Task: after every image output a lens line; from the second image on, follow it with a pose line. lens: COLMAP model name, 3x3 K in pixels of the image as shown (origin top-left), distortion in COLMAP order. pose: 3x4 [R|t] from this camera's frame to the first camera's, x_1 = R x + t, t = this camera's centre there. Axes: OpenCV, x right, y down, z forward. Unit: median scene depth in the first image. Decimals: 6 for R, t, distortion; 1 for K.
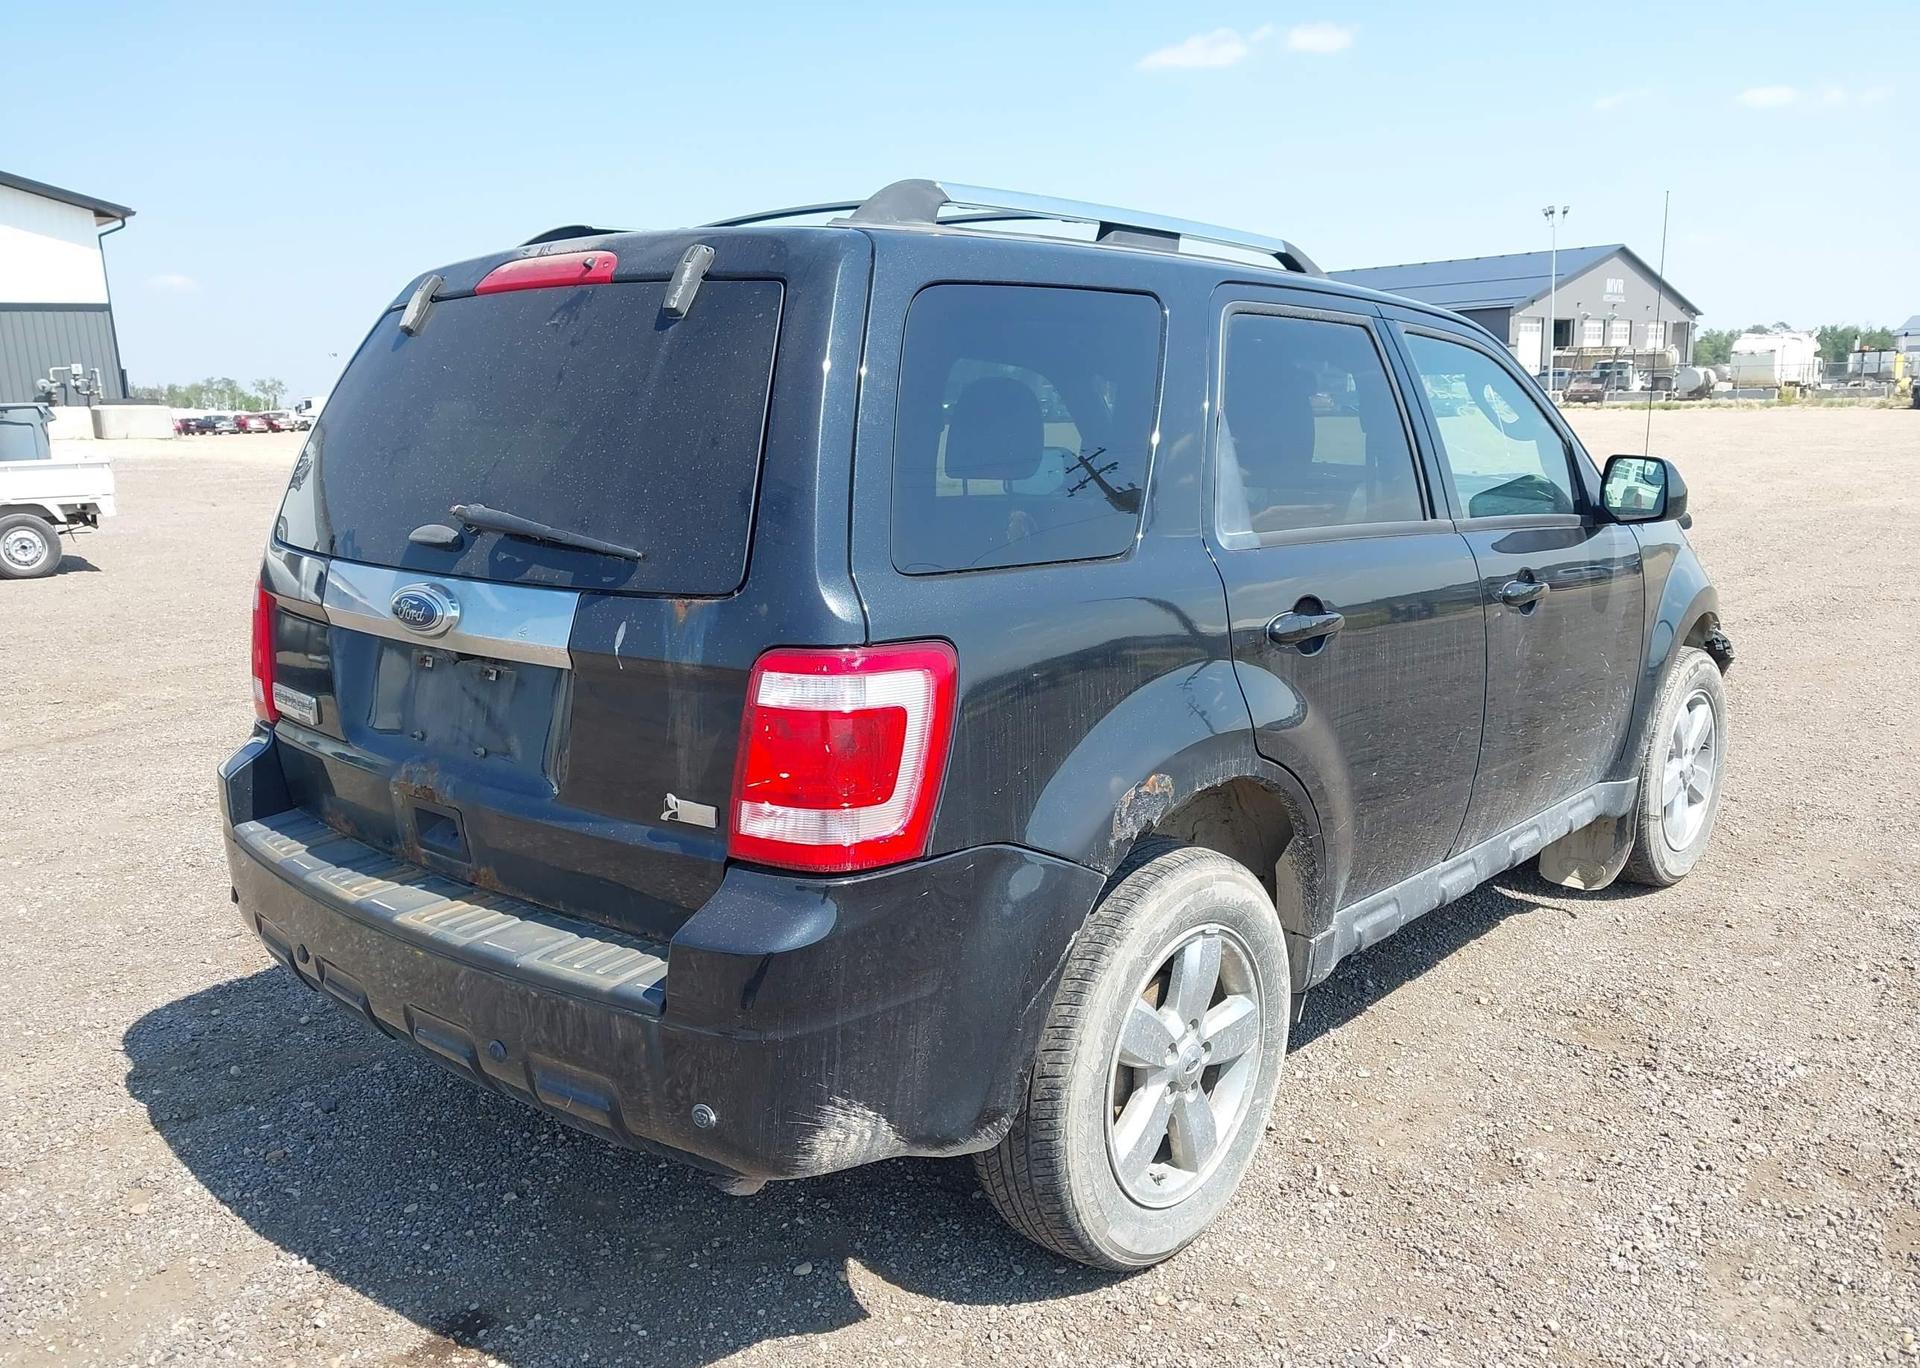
lens RADIAL K [[1515.0, 0, 973.2], [0, 1515.0, 697.2], [0, 0, 1]] dist [0.040952, -0.050763]
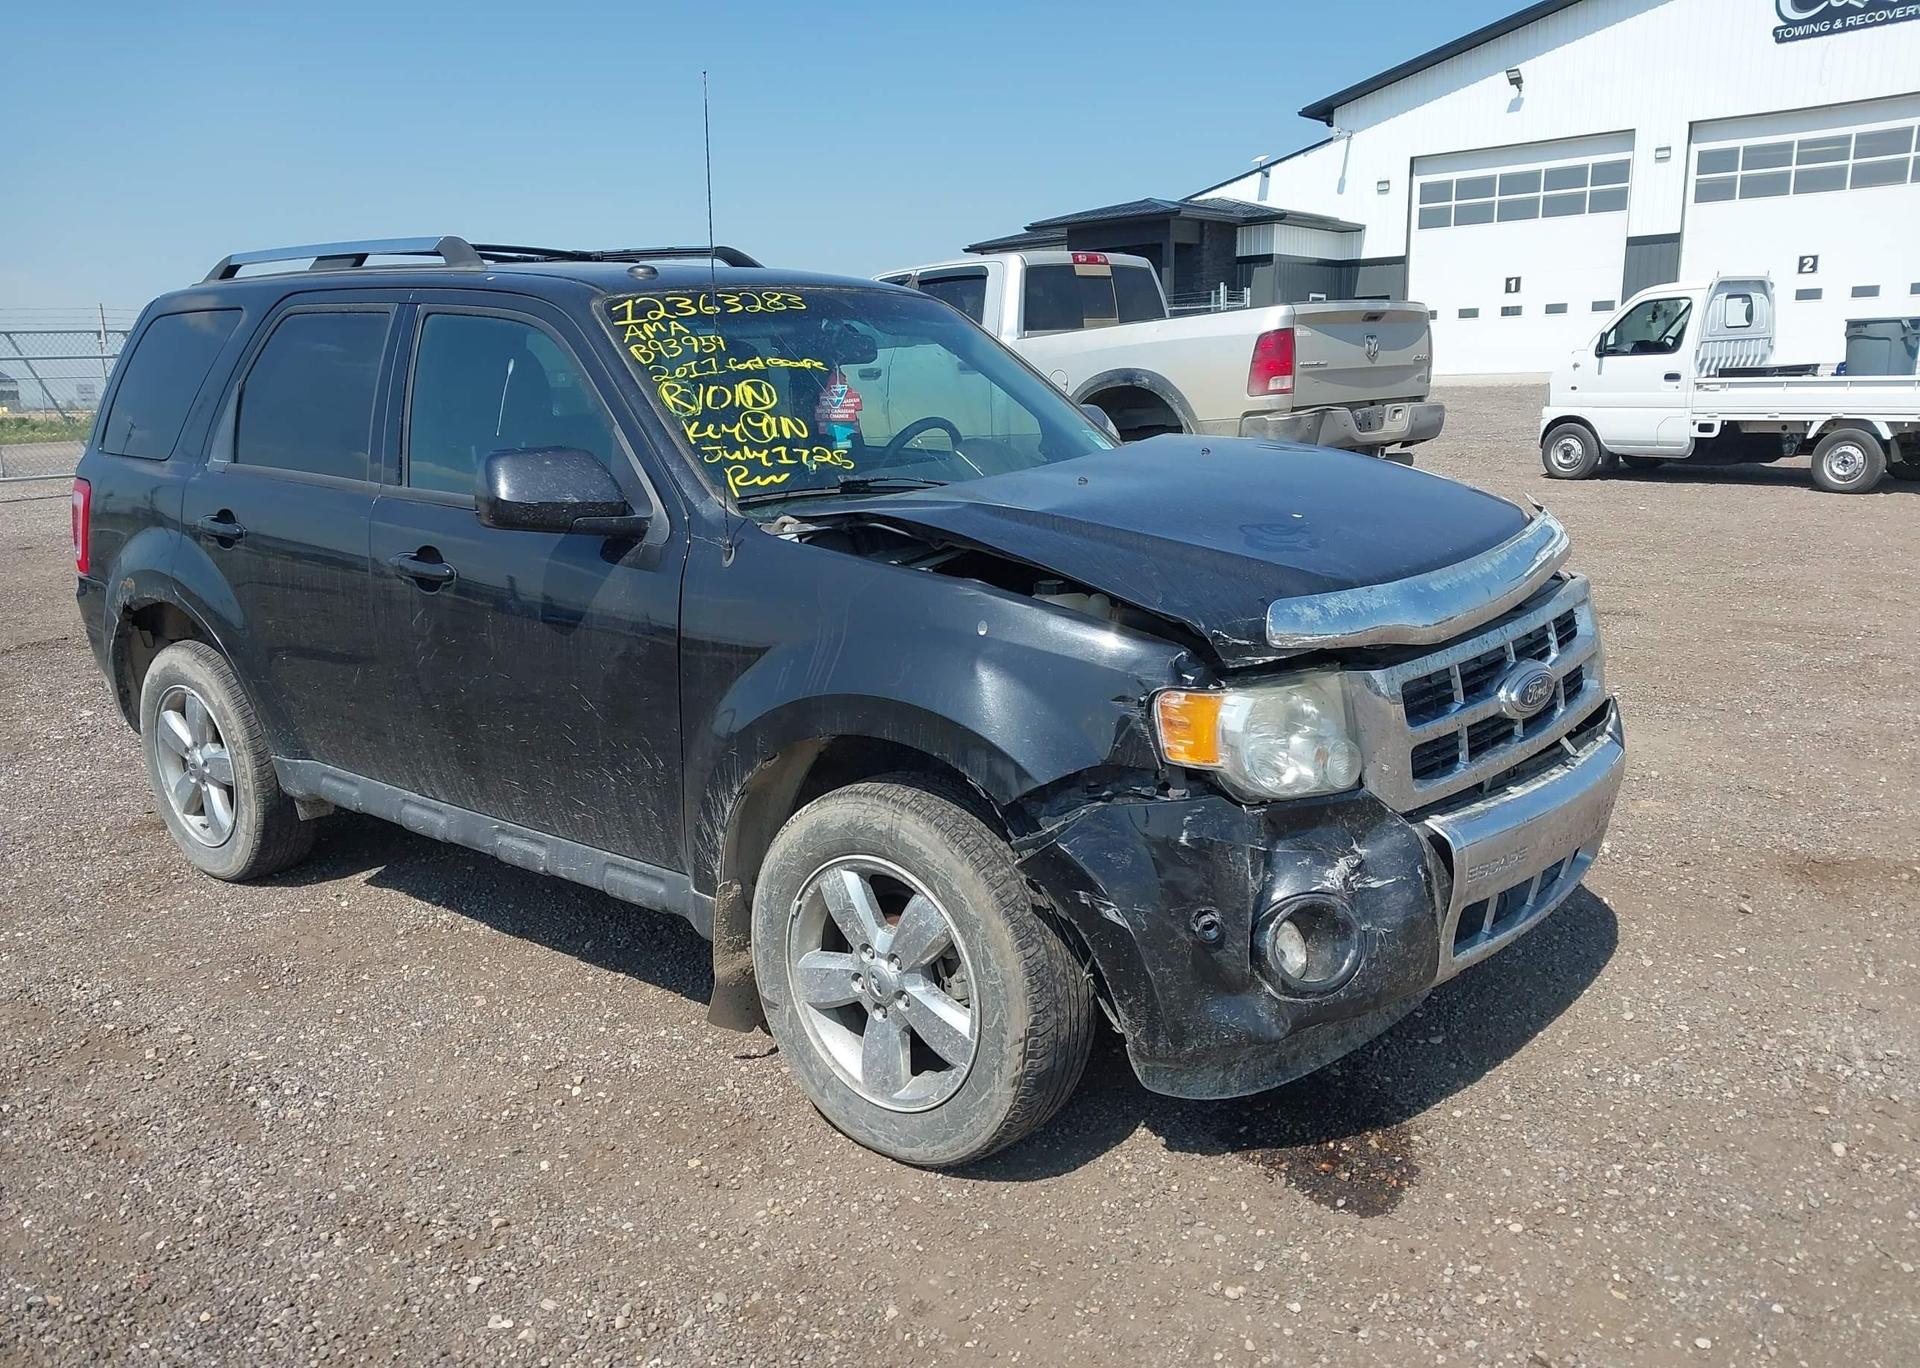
lens RADIAL K [[1515.0, 0, 974.7], [0, 1515.0, 672.4], [0, 0, 1]] dist [0.040952, -0.050763]
pose [[0.041623, 0.217329, -0.975211, 1.741307], [-0.166630, 0.963897, 0.207696, -0.345560], [0.985141, 0.153854, 0.076334, 1.637946]]
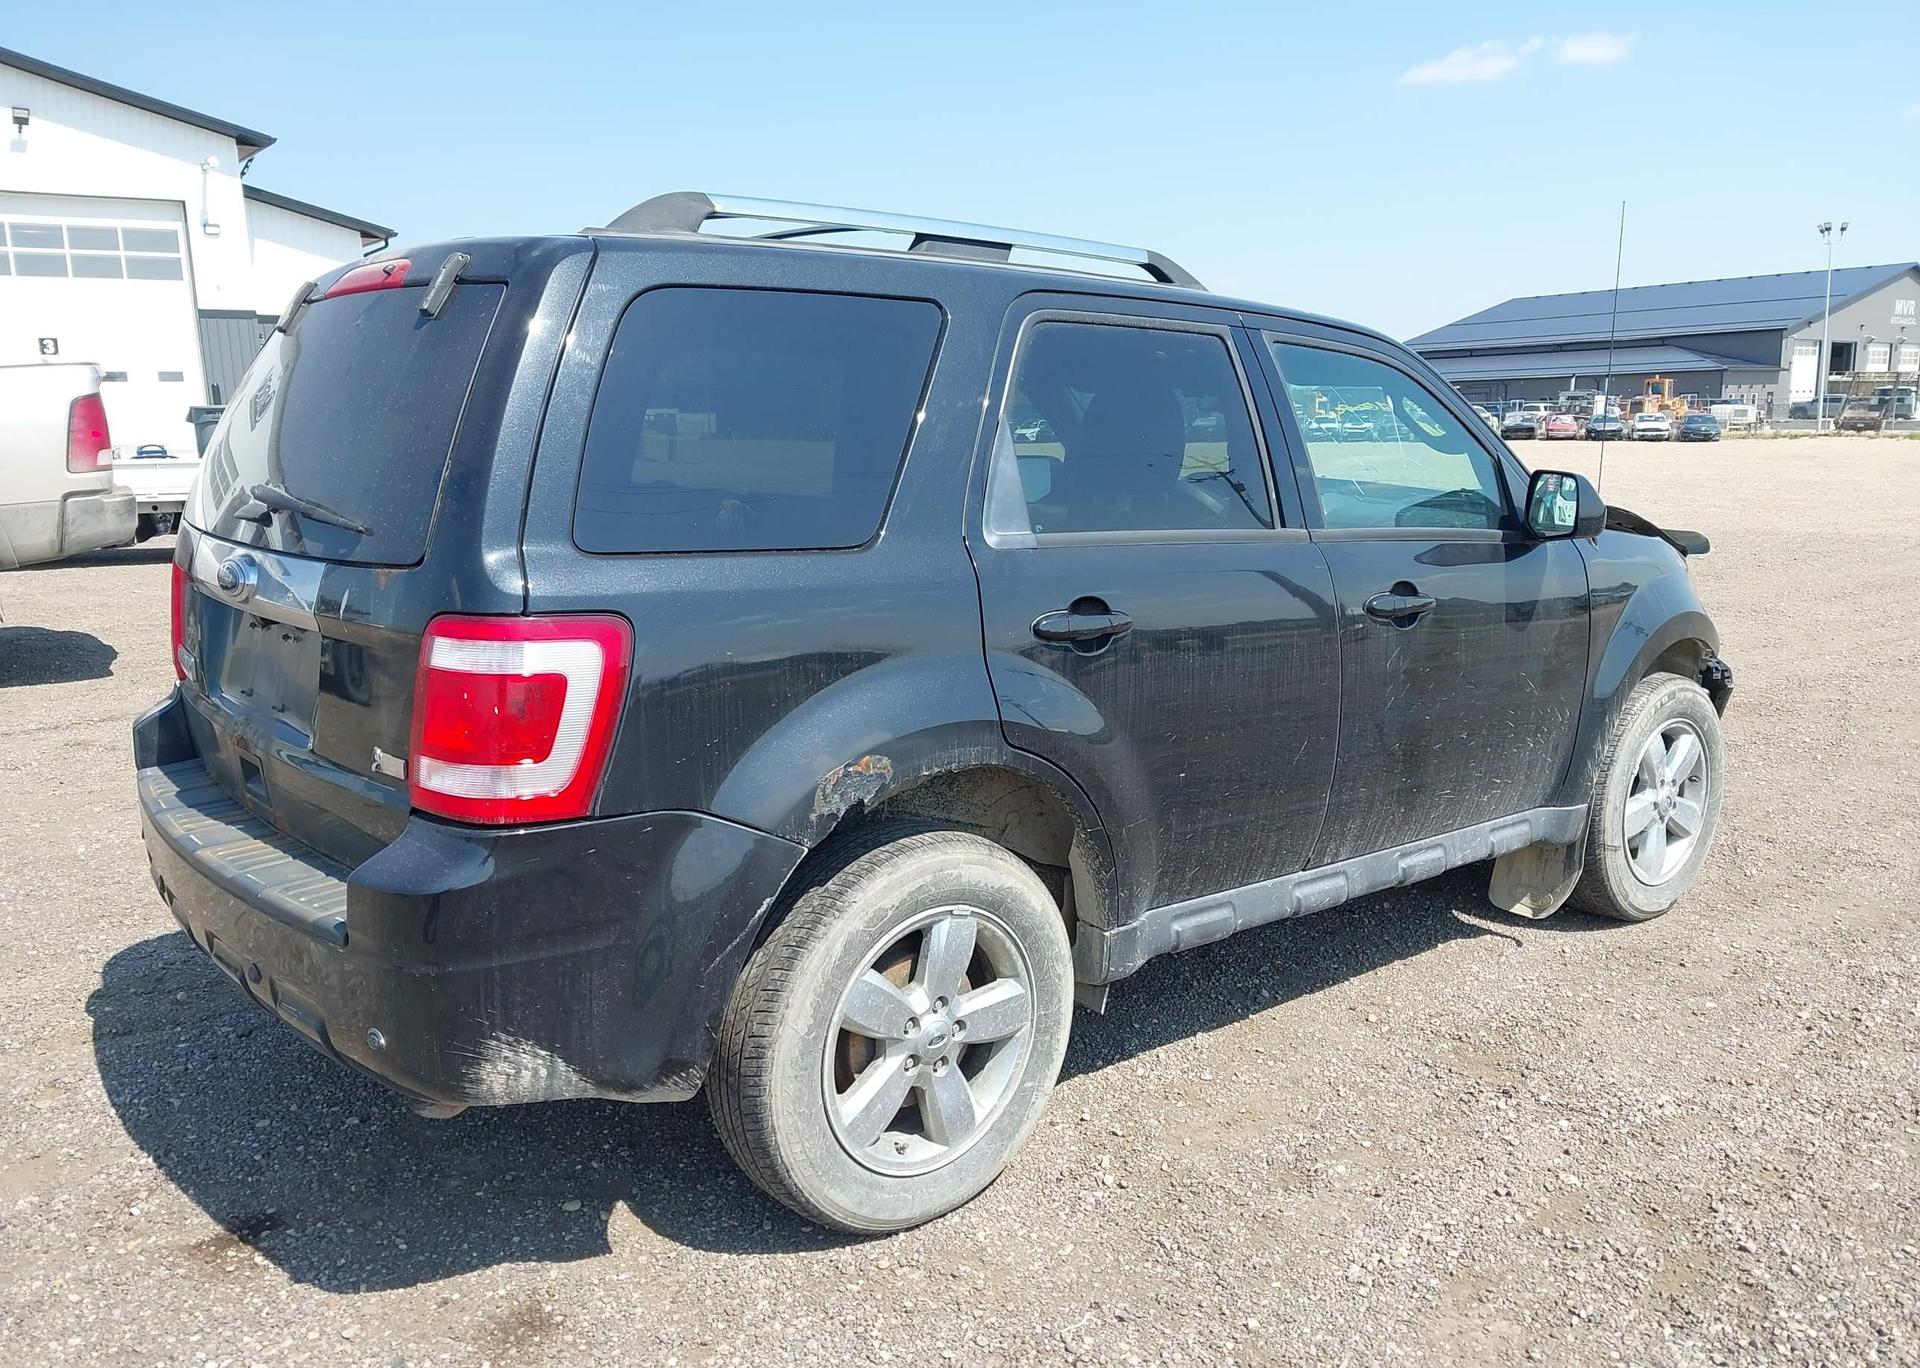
lens RADIAL K [[1515.0, 0, 981.1], [0, 1515.0, 691.5], [0, 0, 1]] dist [0.040952, -0.050763]
pose [[0.988482, 0.040942, -0.145693, 0.300204], [-0.043114, 0.999001, -0.011780, 0.013601], [0.145066, 0.017926, 0.989260, -0.023480]]
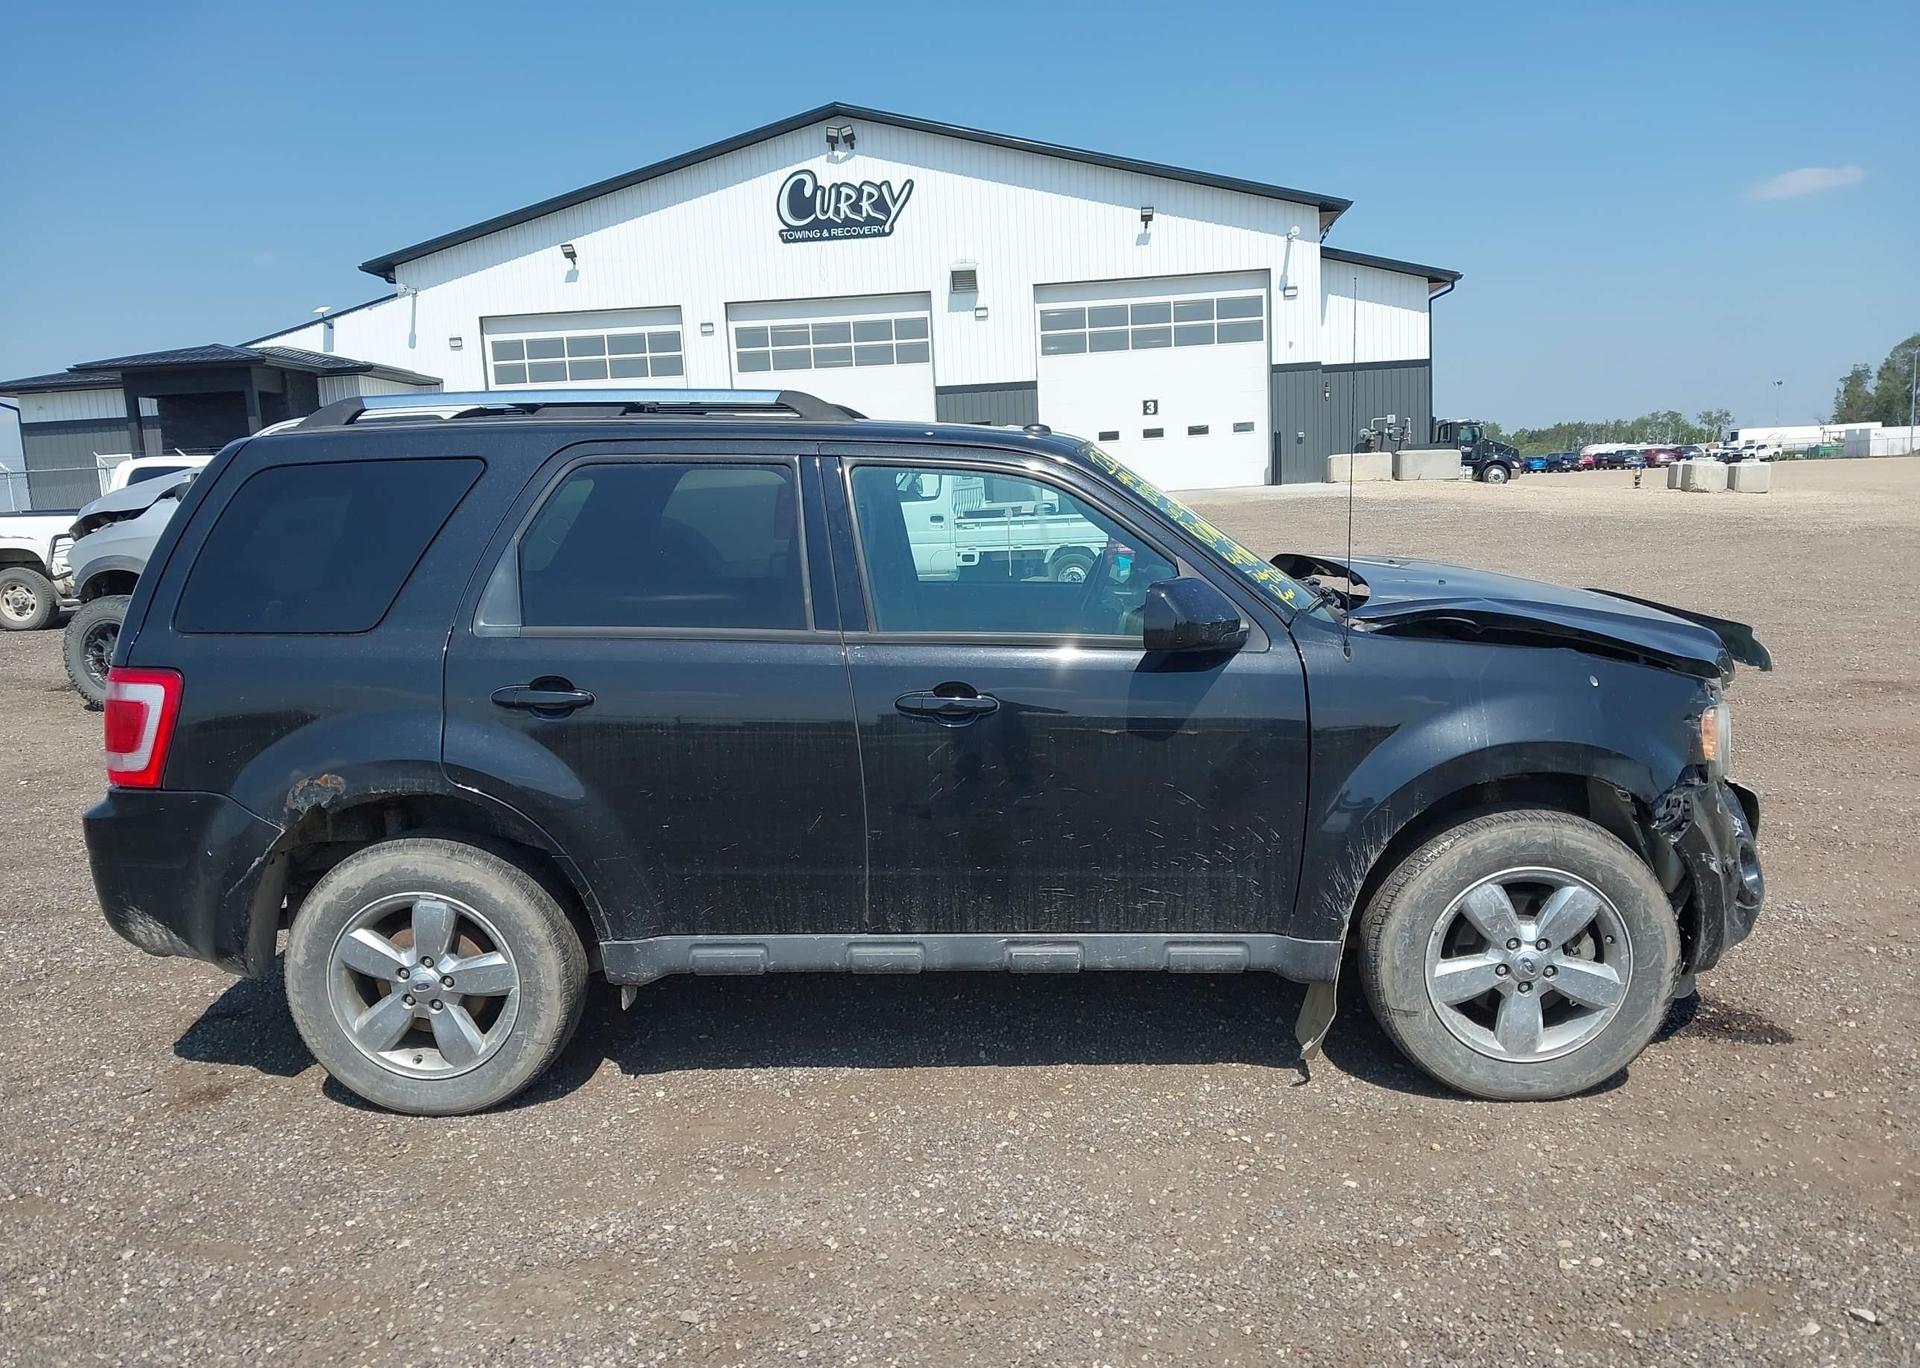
lens RADIAL K [[1515.0, 0, 905.5], [0, 1515.0, 682.9], [0, 0, 1]] dist [0.040952, -0.050763]
pose [[0.624687, 0.097923, -0.774711, 1.458761], [-0.121618, 0.992200, 0.027347, -0.135492], [0.771346, 0.077136, 0.631724, 0.392157]]
